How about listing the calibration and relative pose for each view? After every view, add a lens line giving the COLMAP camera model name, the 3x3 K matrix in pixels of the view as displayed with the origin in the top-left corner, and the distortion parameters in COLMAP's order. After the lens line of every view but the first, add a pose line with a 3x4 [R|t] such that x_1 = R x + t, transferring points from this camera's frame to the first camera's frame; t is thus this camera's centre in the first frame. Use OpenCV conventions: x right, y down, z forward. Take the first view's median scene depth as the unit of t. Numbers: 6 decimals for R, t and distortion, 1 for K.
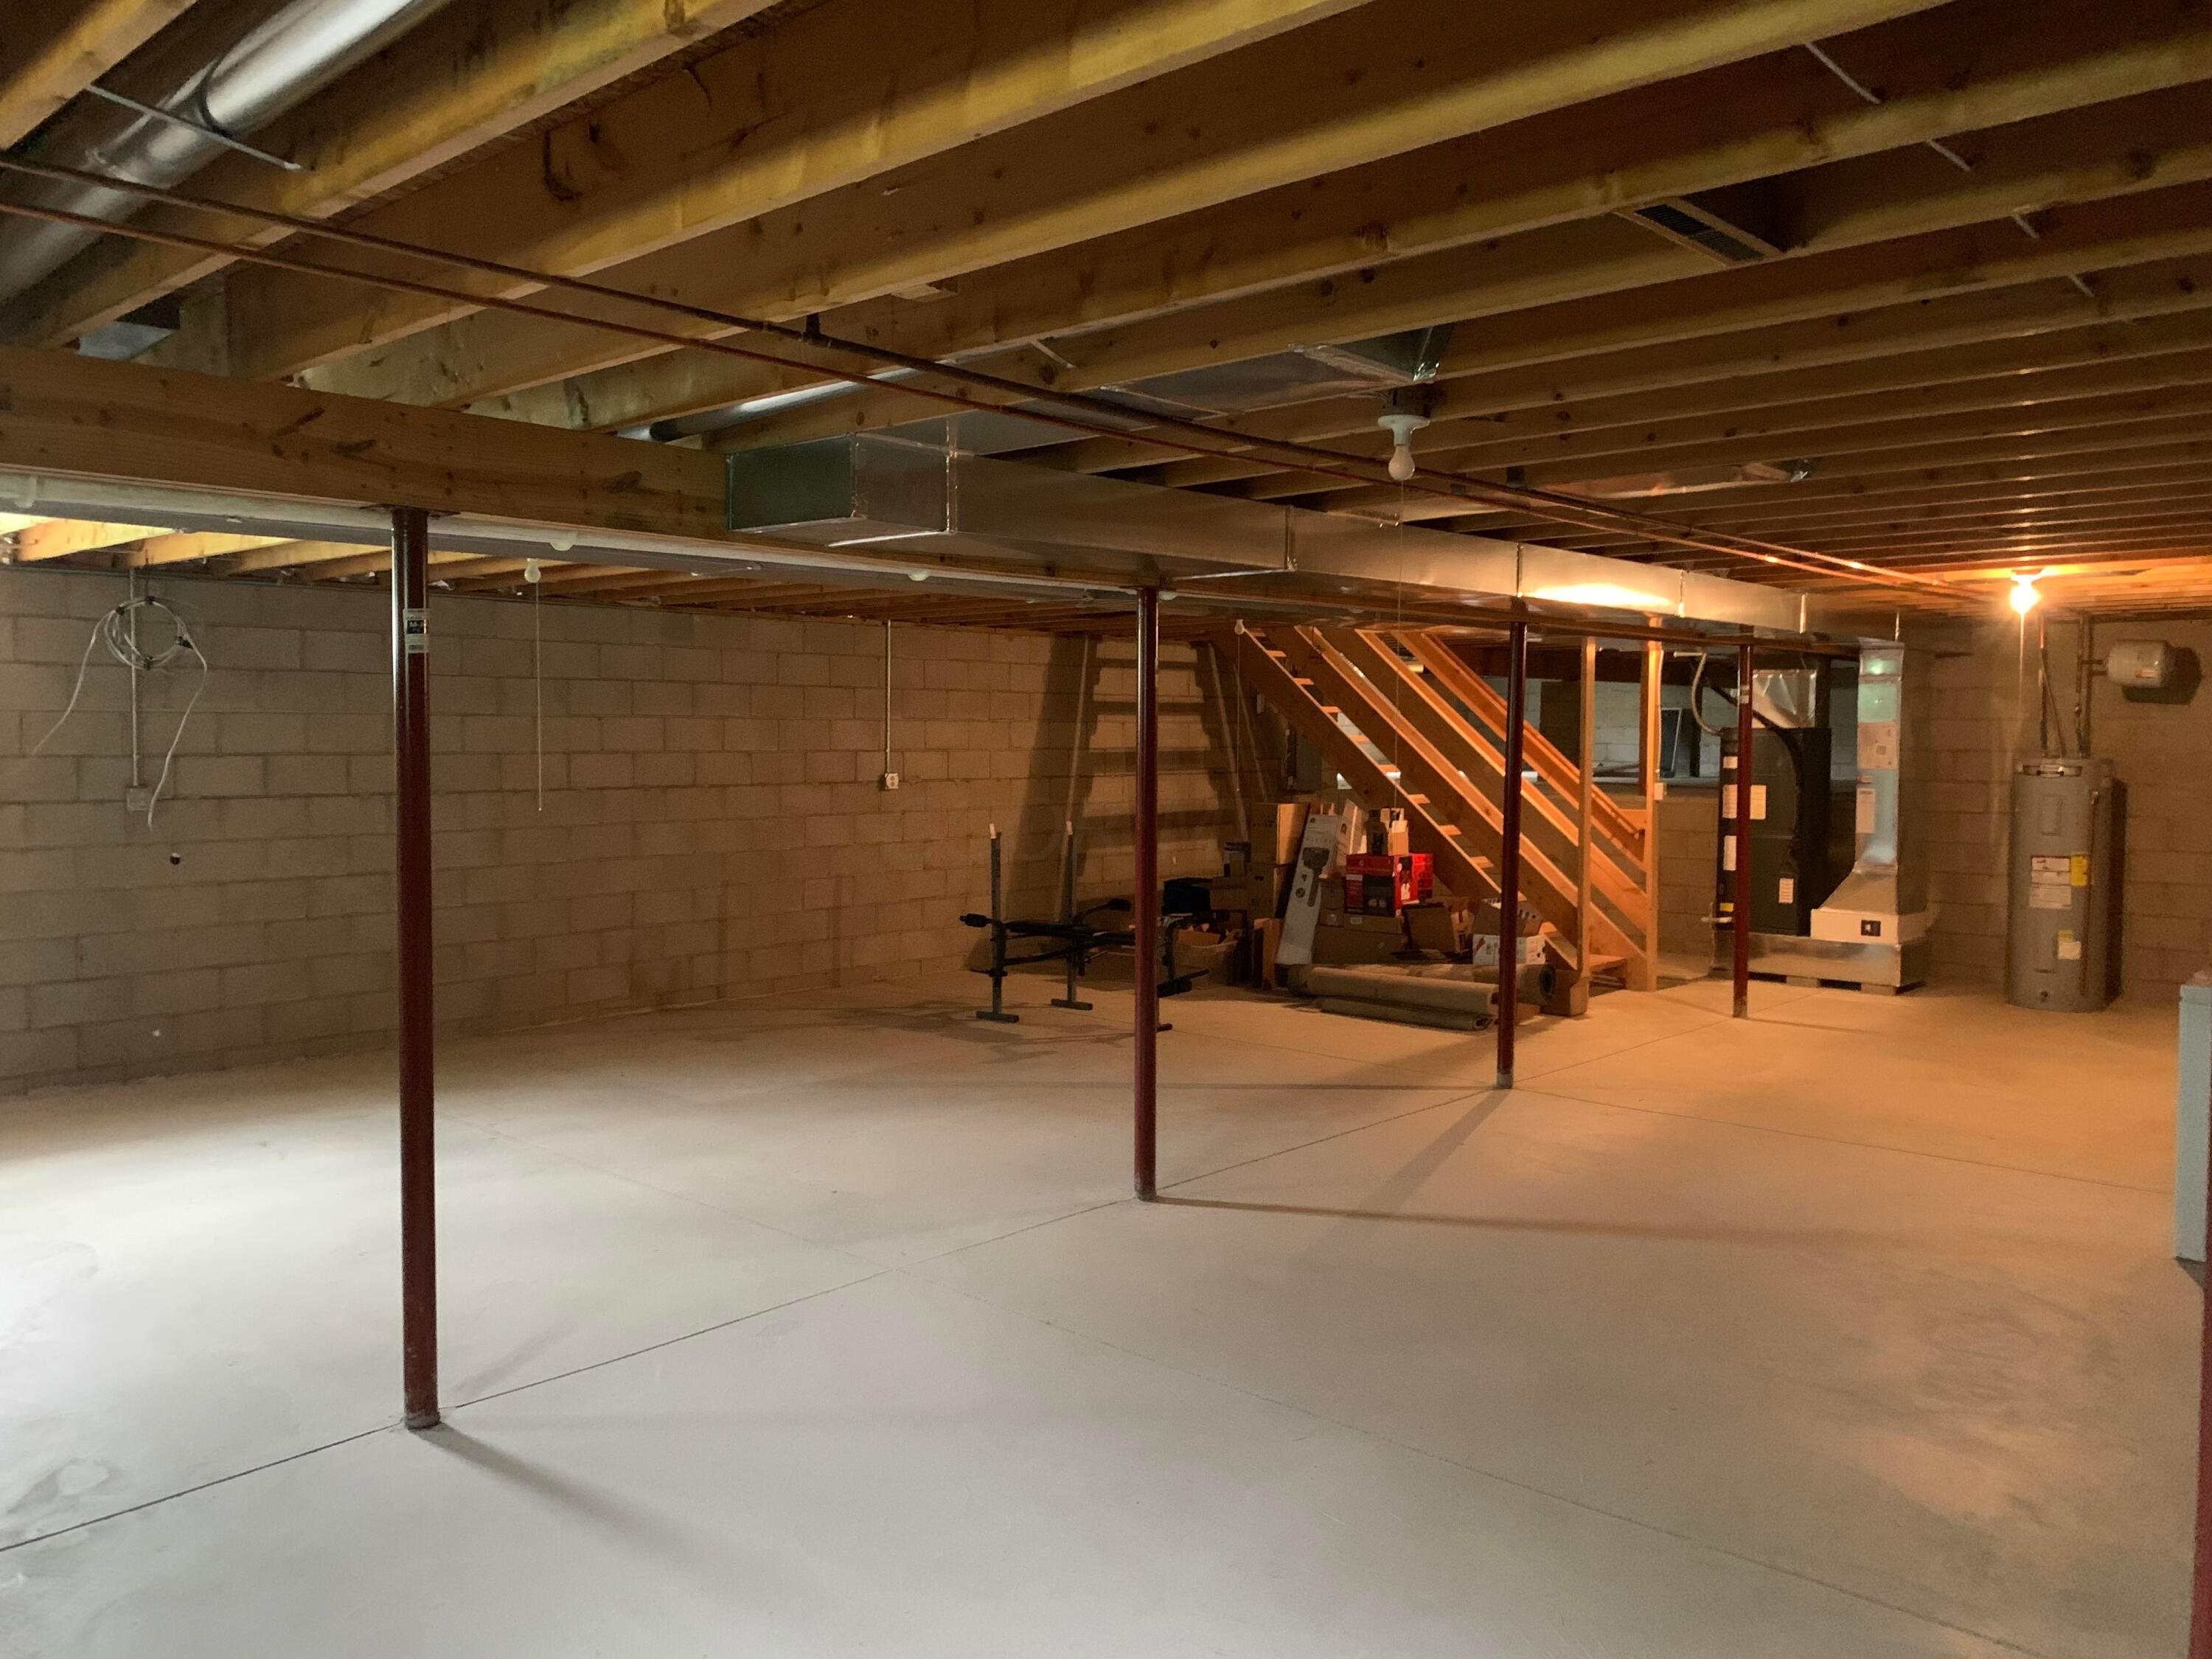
lens RADIAL K [[1686.1, 0, 1099.4], [0, 1686.1, 826.2], [0, 0, 1]] dist [0.045227, -0.058435]
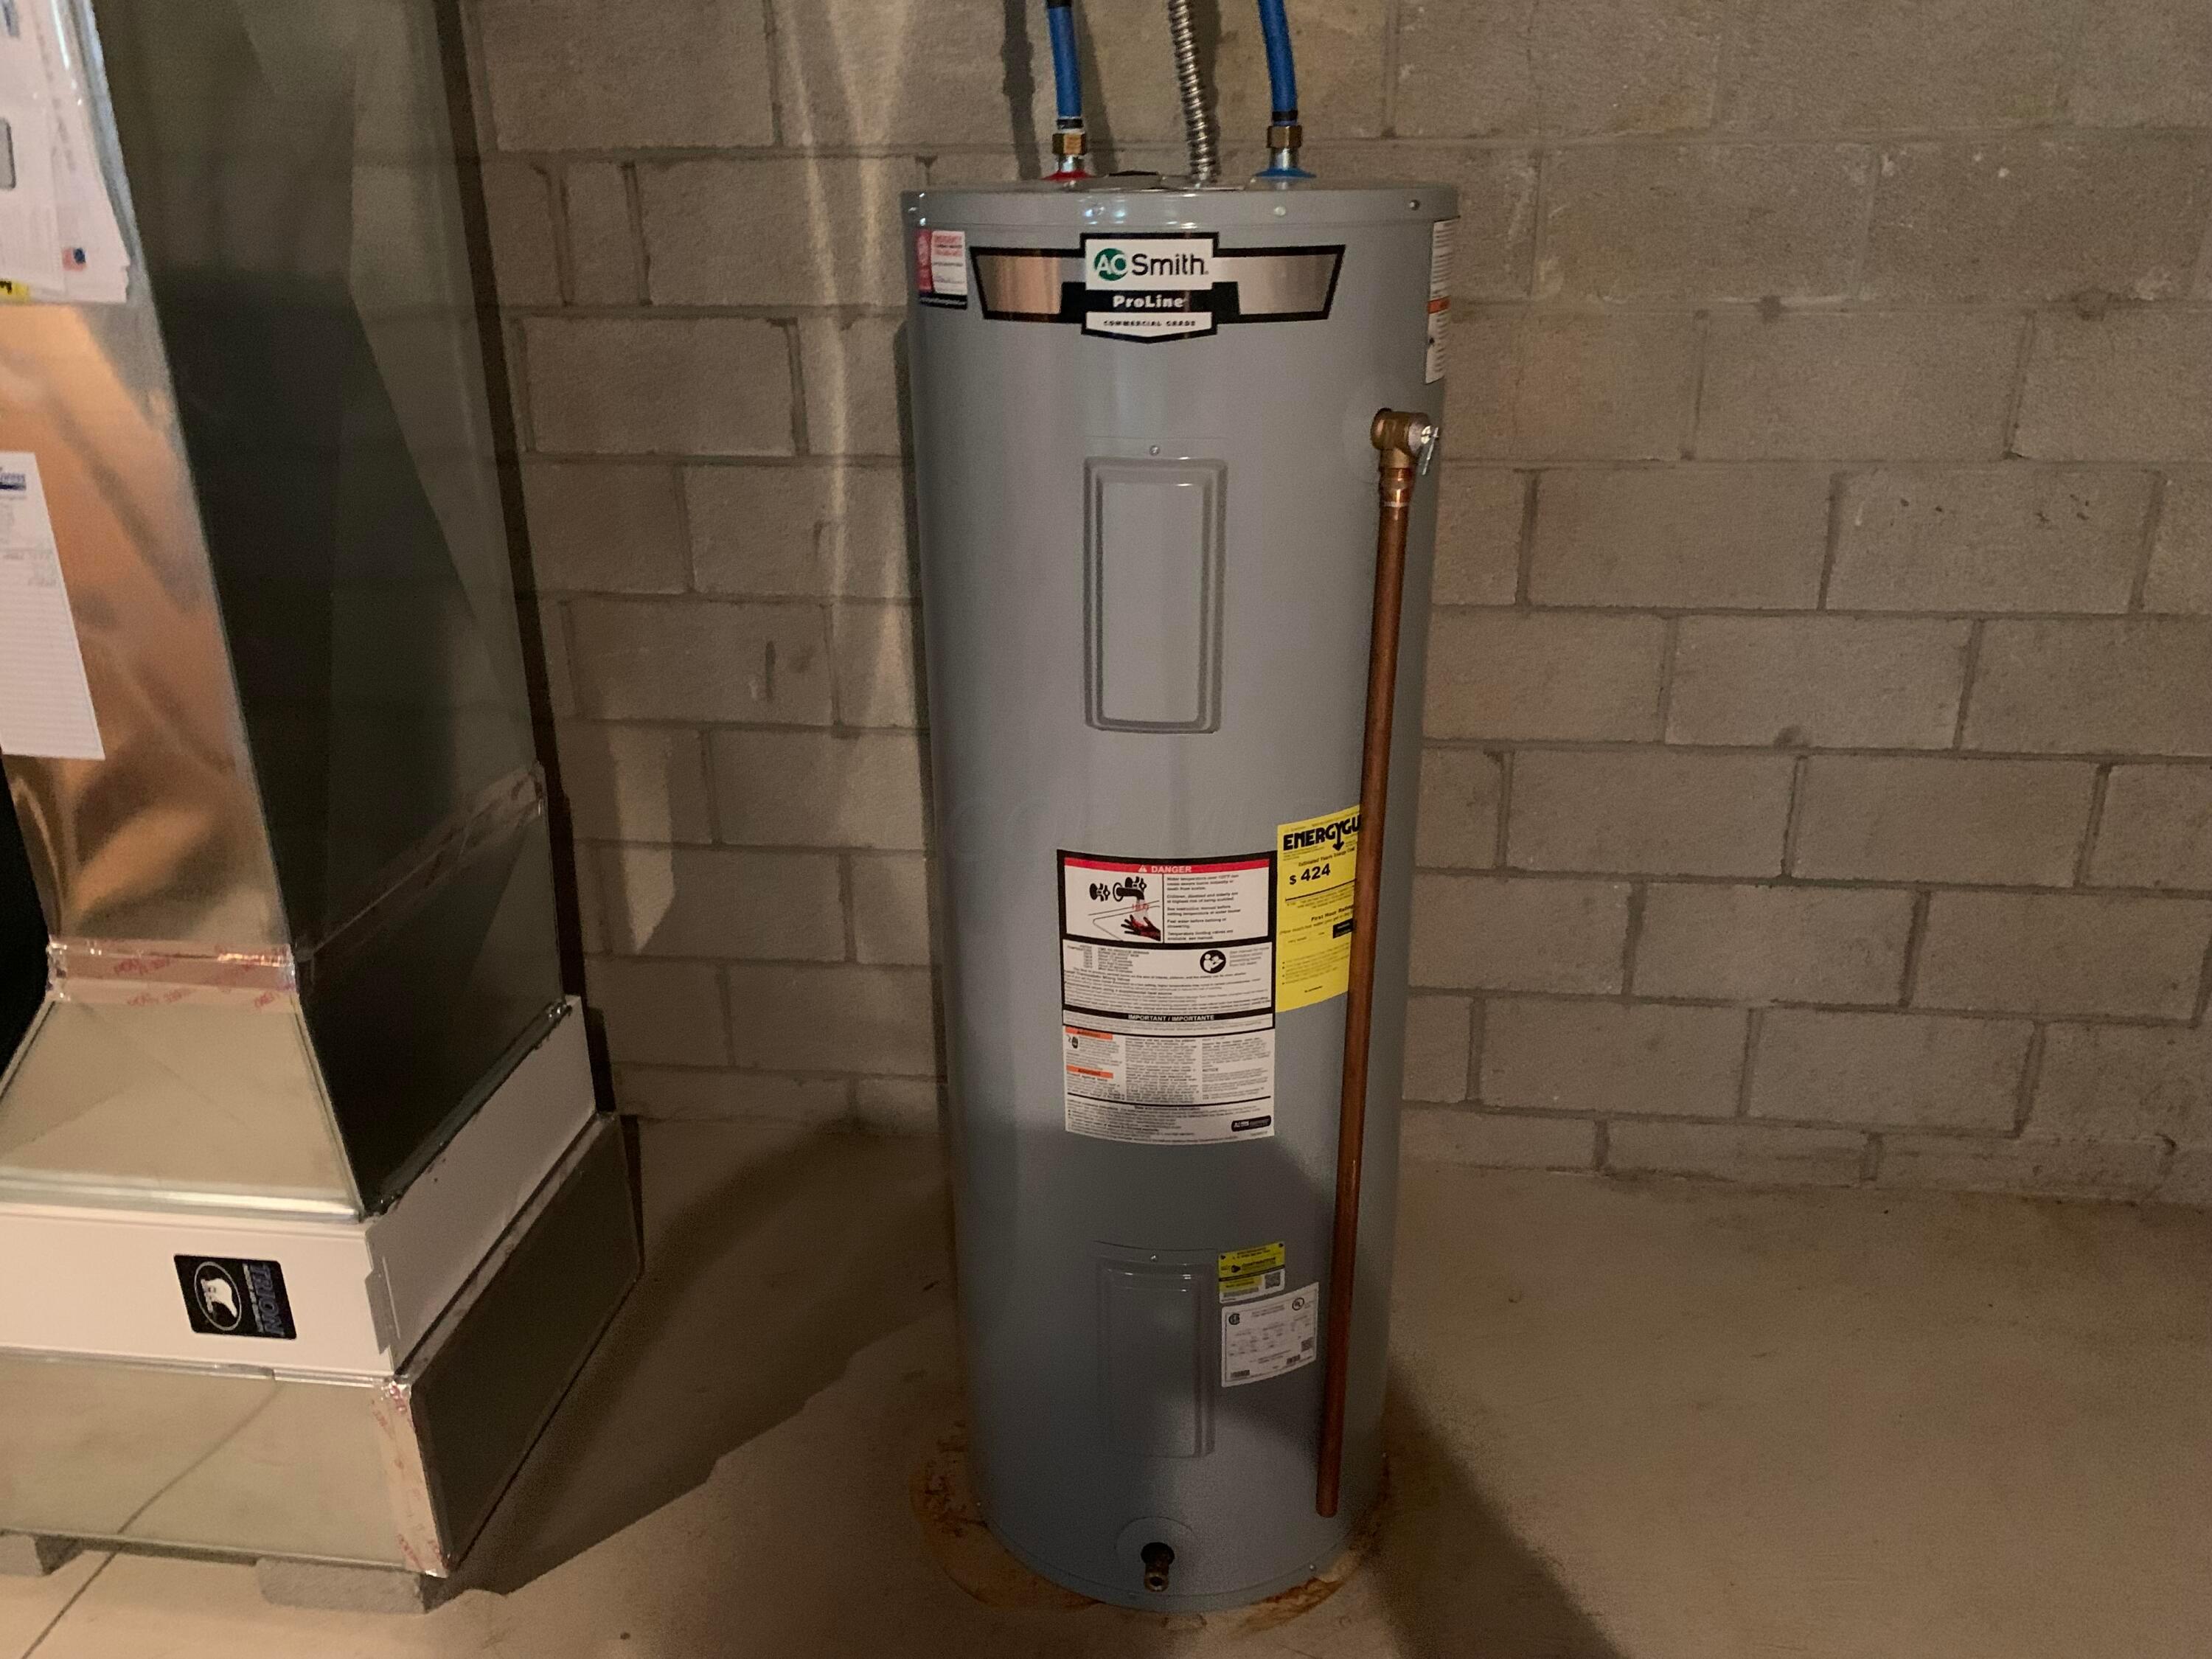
lens RADIAL K [[1686.1, 0, 1104.6], [0, 1686.1, 835.8], [0, 0, 1]] dist [0.045227, -0.058435]
pose [[0.812561, -0.225135, 0.537642, 0.442661], [0.043139, 0.943093, 0.329718, -0.033794], [-0.581278, -0.244723, 0.776033, 0.829085]]
